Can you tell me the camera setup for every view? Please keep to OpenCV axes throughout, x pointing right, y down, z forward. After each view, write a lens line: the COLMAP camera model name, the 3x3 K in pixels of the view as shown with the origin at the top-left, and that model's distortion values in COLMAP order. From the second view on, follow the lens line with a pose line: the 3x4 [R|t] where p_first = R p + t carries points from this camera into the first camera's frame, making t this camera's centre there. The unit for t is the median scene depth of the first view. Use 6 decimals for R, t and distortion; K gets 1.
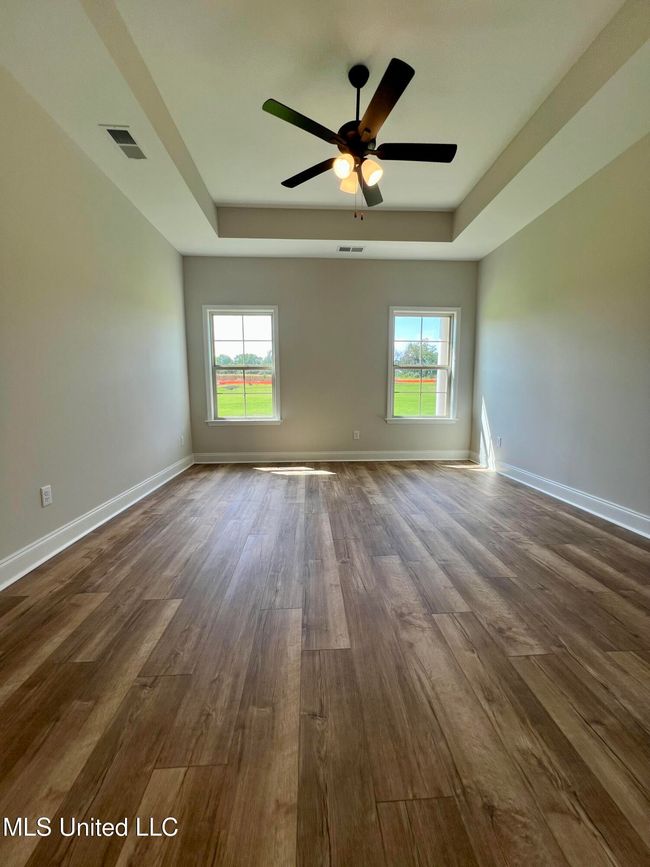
lens RADIAL K [[347.8, 0, 323.7], [0, 347.8, 430.1], [0, 0, 1]] dist [-0.004651, 0.001535]
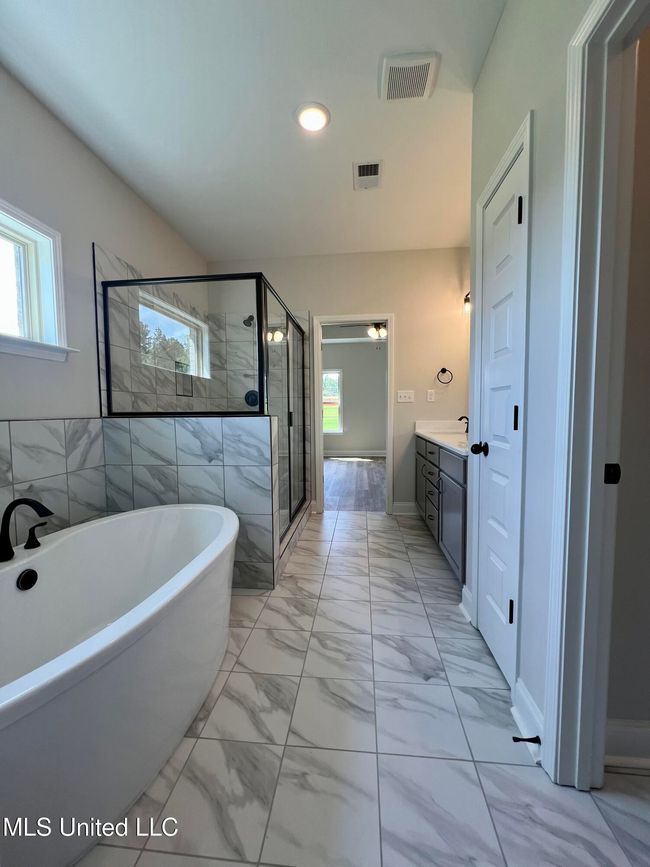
lens RADIAL K [[347.8, 0, 326.6], [0, 347.8, 432.0], [0, 0, 1]] dist [-0.004651, 0.001535]
pose [[0.989552, 0.009870, -0.143836, 0.055165], [-0.017203, 0.998610, -0.049824, 0.074184], [0.143144, 0.051778, 0.988347, -0.921647]]
